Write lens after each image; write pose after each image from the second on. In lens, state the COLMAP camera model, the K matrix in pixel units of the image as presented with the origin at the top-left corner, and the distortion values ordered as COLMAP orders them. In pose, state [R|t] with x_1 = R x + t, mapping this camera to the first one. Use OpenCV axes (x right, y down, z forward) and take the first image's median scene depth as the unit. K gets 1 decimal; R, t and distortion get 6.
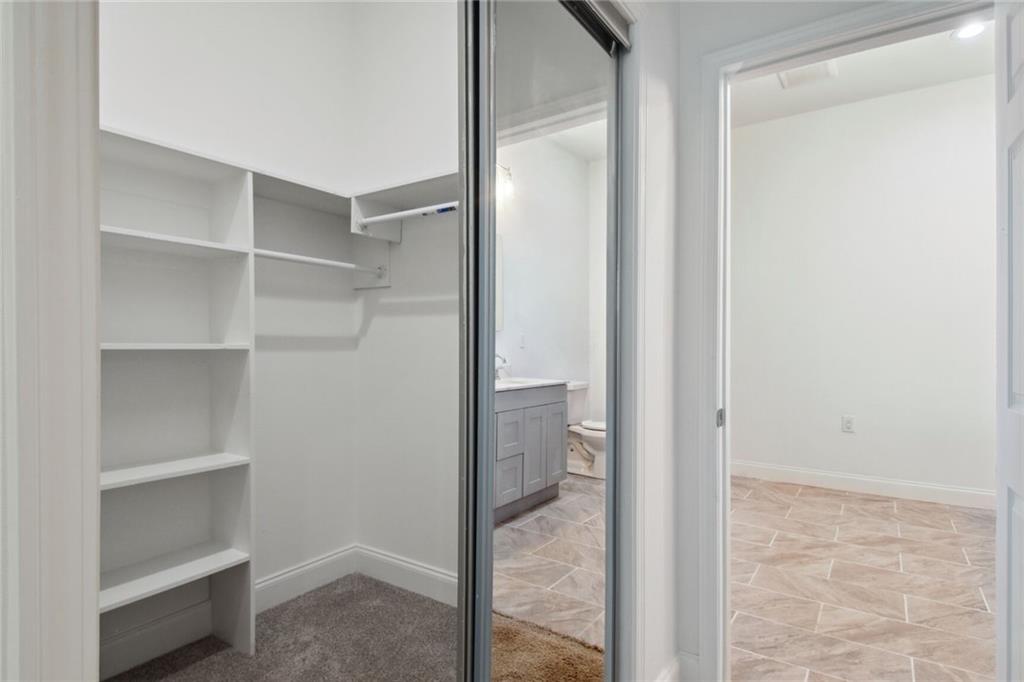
lens RADIAL K [[532.8, 0, 509.3], [0, 532.8, 335.2], [0, 0, 1]] dist [0.000806, -0.002056]
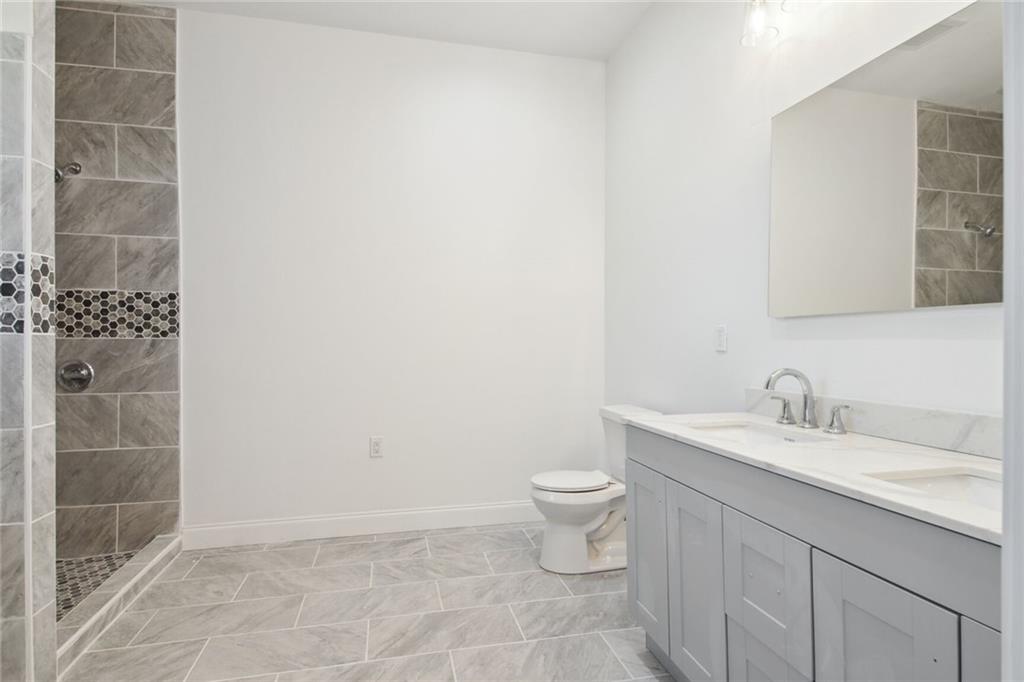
lens RADIAL K [[532.8, 0, 511.1], [0, 532.8, 337.9], [0, 0, 1]] dist [0.000806, -0.002056]
pose [[0.673247, 0.002577, 0.739413, 0.223905], [-0.003108, 0.999995, -0.000655, 0.005039], [-0.739411, -0.001857, 0.673252, 0.385574]]
